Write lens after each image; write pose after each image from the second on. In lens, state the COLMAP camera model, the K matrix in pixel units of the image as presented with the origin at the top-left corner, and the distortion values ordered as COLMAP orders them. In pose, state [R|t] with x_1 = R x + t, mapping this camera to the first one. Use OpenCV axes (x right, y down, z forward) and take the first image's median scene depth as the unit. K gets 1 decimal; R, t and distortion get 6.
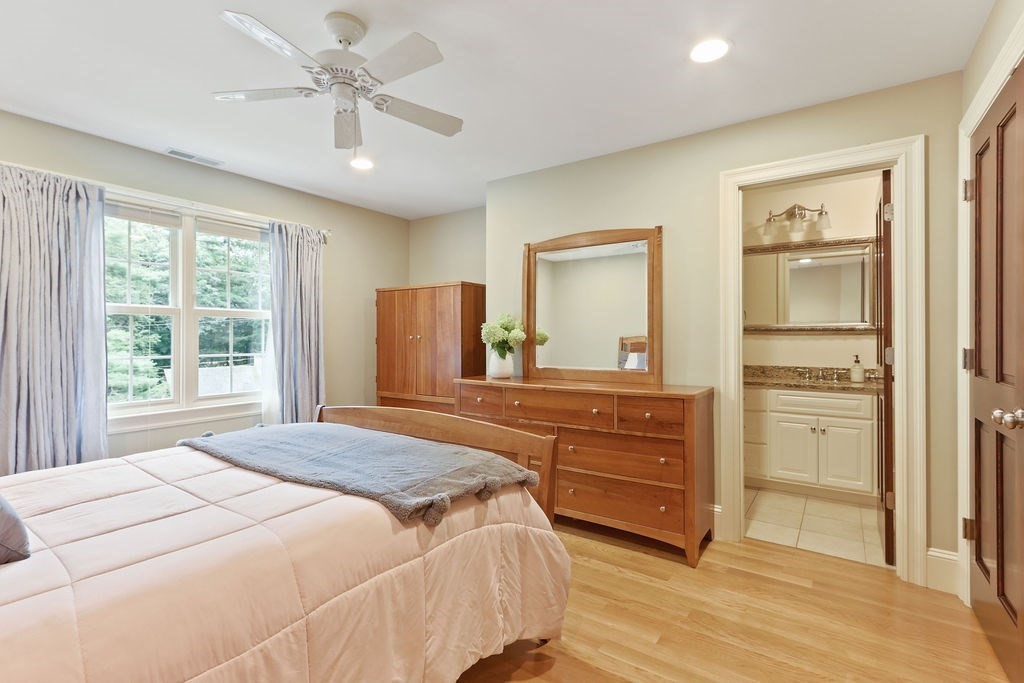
lens RADIAL K [[471.4, 0, 513.9], [0, 471.4, 344.7], [0, 0, 1]] dist [-0.002757, -0.000569]
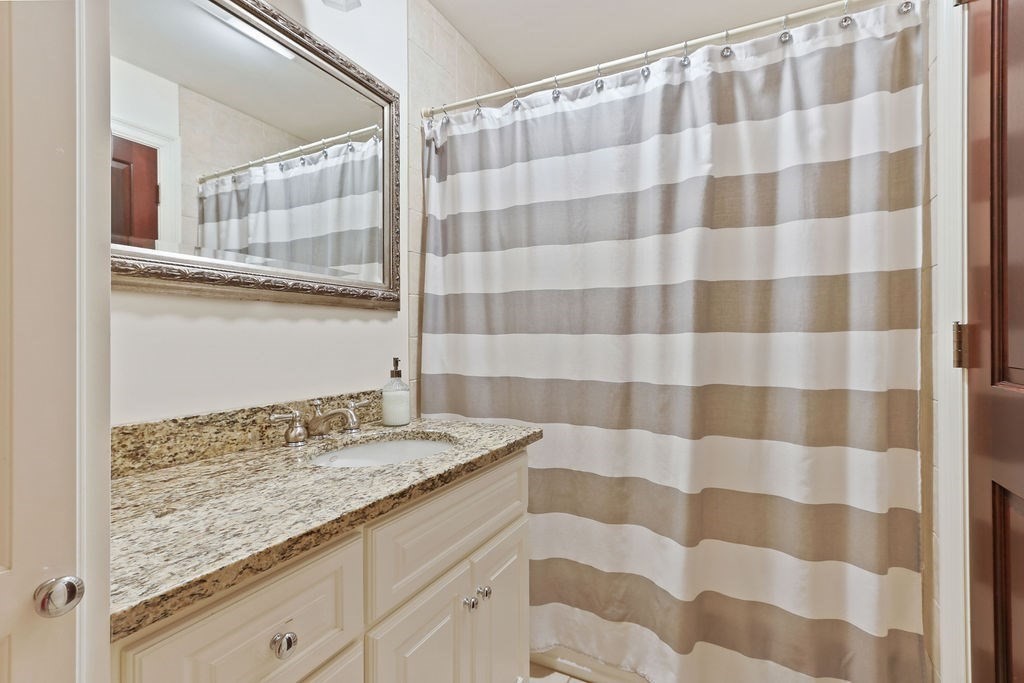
lens RADIAL K [[471.4, 0, 513.9], [0, 471.4, 344.7], [0, 0, 1]] dist [-0.002757, -0.000569]
pose [[-0.141964, -0.000835, 0.989871, 0.321076], [0.019448, 0.999804, 0.003633, 0.011686], [-0.989681, 0.019767, -0.141920, 0.956139]]
